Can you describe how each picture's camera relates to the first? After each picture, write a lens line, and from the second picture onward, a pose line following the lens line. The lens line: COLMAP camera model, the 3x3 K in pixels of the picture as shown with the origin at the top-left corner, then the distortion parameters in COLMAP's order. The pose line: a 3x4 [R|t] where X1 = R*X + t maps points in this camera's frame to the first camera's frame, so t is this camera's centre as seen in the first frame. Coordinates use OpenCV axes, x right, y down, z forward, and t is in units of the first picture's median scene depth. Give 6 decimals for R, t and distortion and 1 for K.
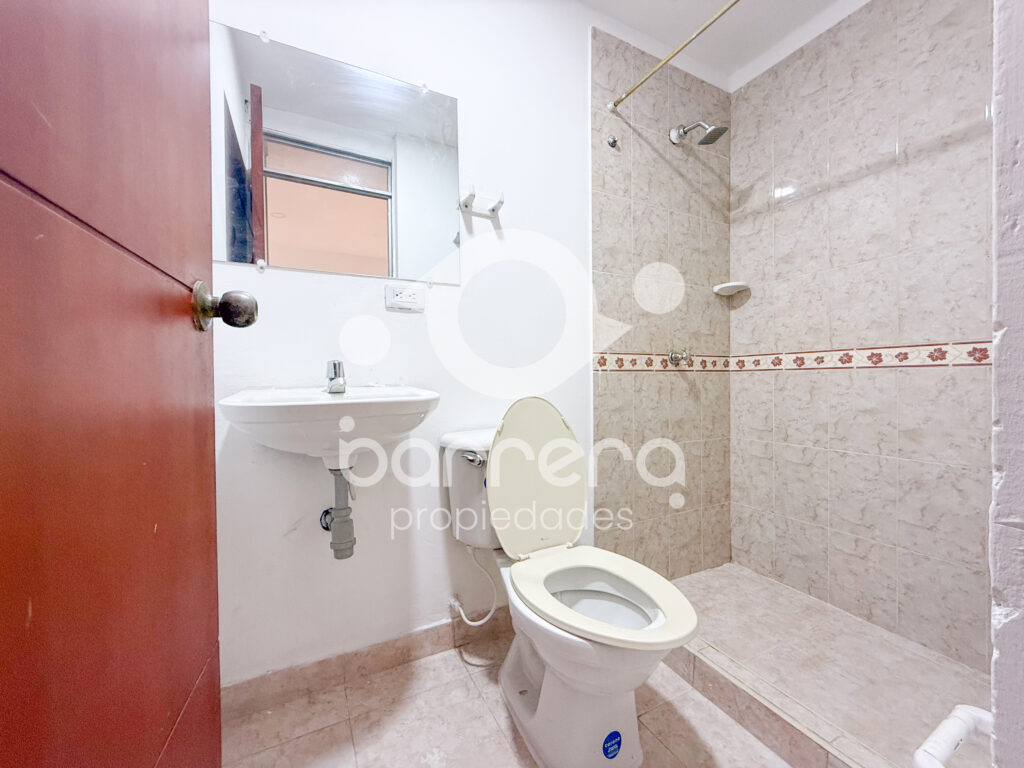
lens RADIAL K [[407.9, 0, 512.0], [0, 407.9, 384.0], [0, 0, 1]] dist [-0.000639, -0.000511]
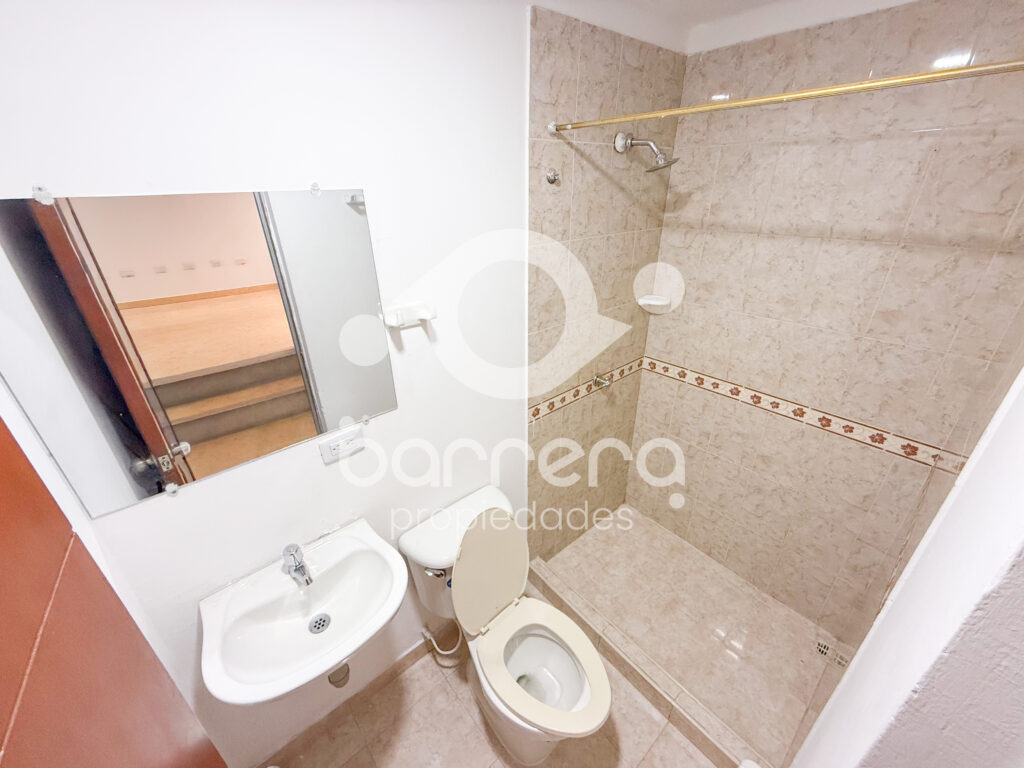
lens RADIAL K [[407.9, 0, 512.0], [0, 407.9, 384.0], [0, 0, 1]] dist [-0.000639, -0.000511]
pose [[0.972826, -0.105354, 0.206181, -0.048666], [0.007441, 0.904247, 0.426944, -0.568511], [-0.231419, -0.413808, 0.880459, 0.114335]]
